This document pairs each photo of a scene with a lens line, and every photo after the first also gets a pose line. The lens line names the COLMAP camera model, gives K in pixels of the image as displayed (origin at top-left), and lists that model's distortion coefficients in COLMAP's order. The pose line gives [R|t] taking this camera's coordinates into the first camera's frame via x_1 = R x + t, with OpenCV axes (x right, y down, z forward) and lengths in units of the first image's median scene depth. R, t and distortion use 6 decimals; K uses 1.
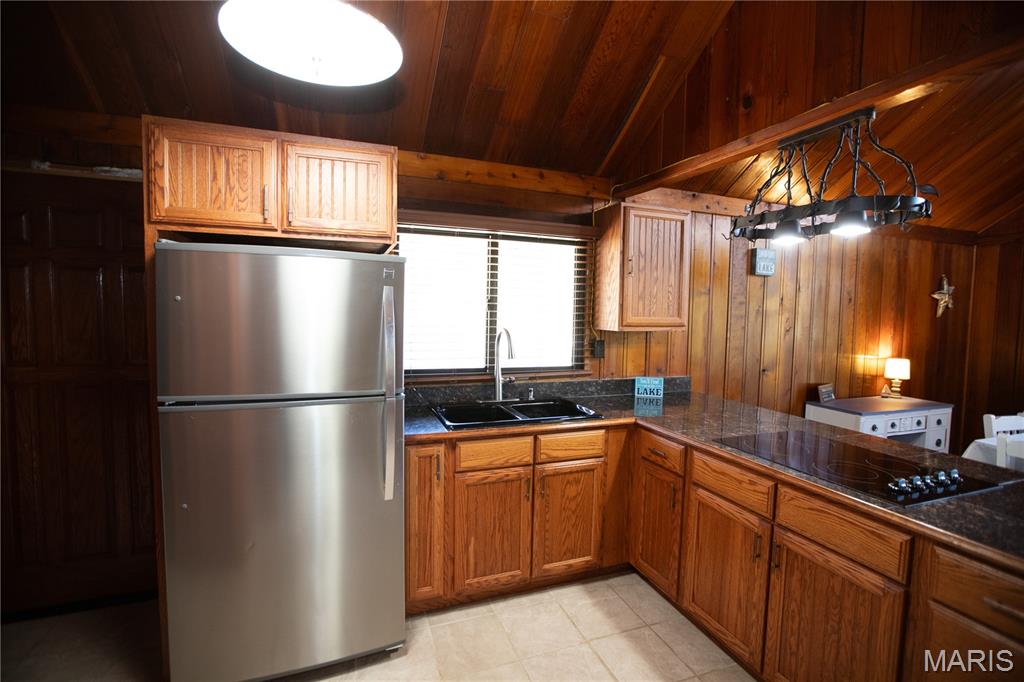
lens RADIAL K [[478.3, 0, 512.3], [0, 478.3, 337.4], [0, 0, 1]] dist [-0.018006, -0.000078]
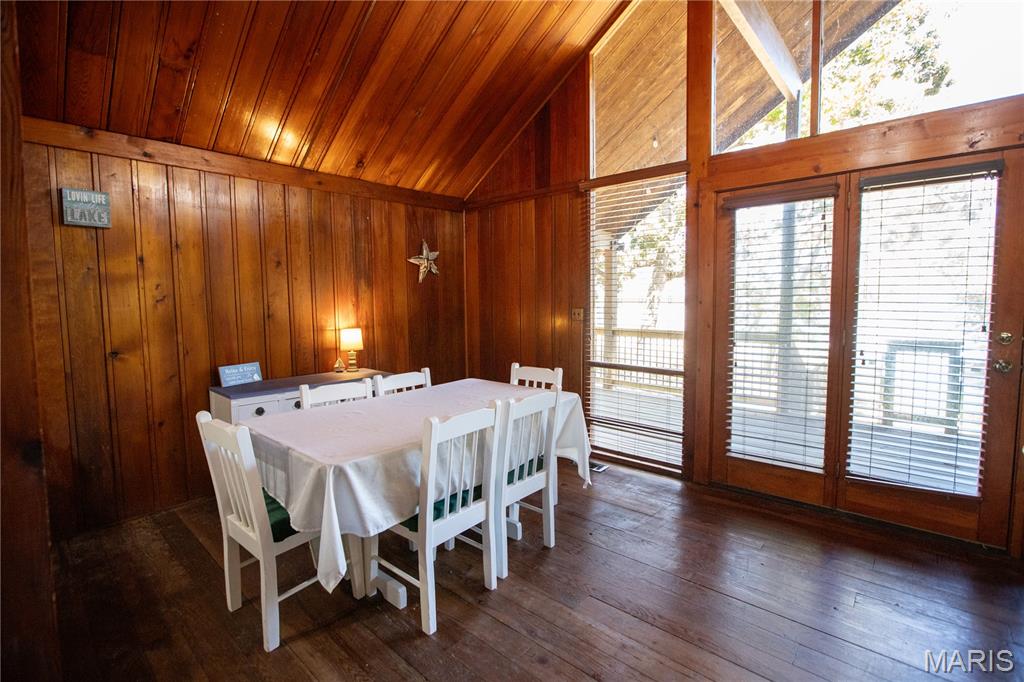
lens RADIAL K [[459.4, 0, 516.5], [0, 459.4, 333.1], [0, 0, 1]] dist [-0.041876, 0.000334]
pose [[0.889460, -0.063491, 0.452581, 0.675093], [0.055119, 0.997977, 0.031679, 0.043346], [-0.453677, -0.003231, 0.891160, 0.068563]]
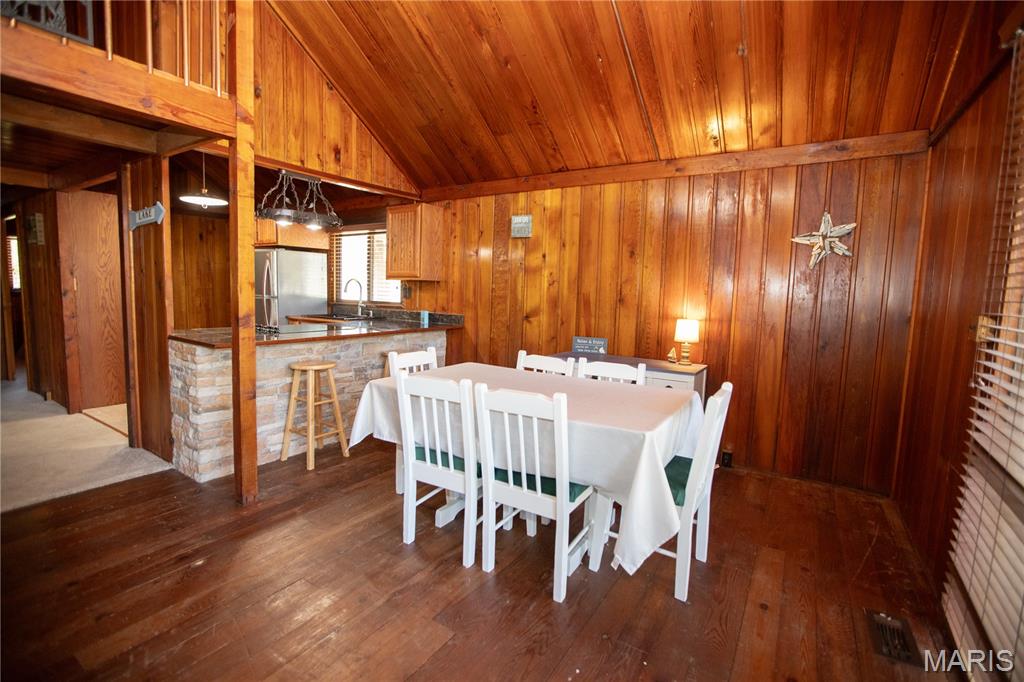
lens RADIAL K [[459.4, 0, 516.5], [0, 459.4, 333.1], [0, 0, 1]] dist [-0.041876, 0.000334]
pose [[0.593342, 0.071201, -0.801795, 1.246774], [-0.062408, 0.997151, 0.042365, 0.054262], [0.802528, 0.024901, 0.596095, 0.251492]]
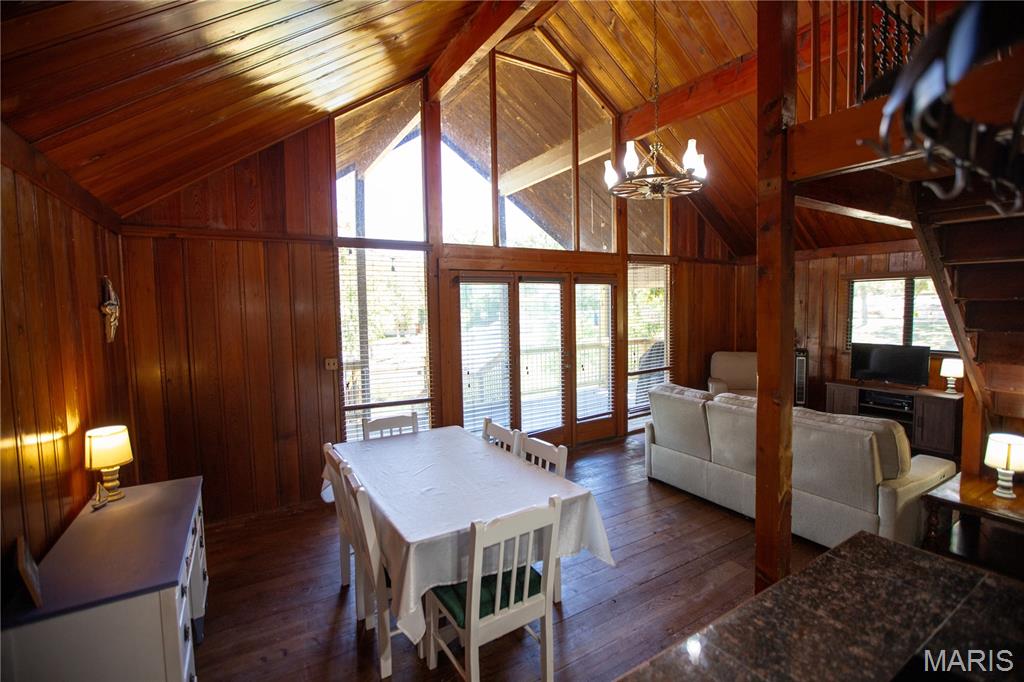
lens RADIAL K [[459.4, 0, 516.5], [0, 459.4, 333.1], [0, 0, 1]] dist [-0.041876, 0.000334]
pose [[-0.189545, -0.075853, 0.978938, 0.234131], [0.073356, 0.993131, 0.091156, -0.073237], [-0.979128, 0.089089, -0.182678, 0.603108]]
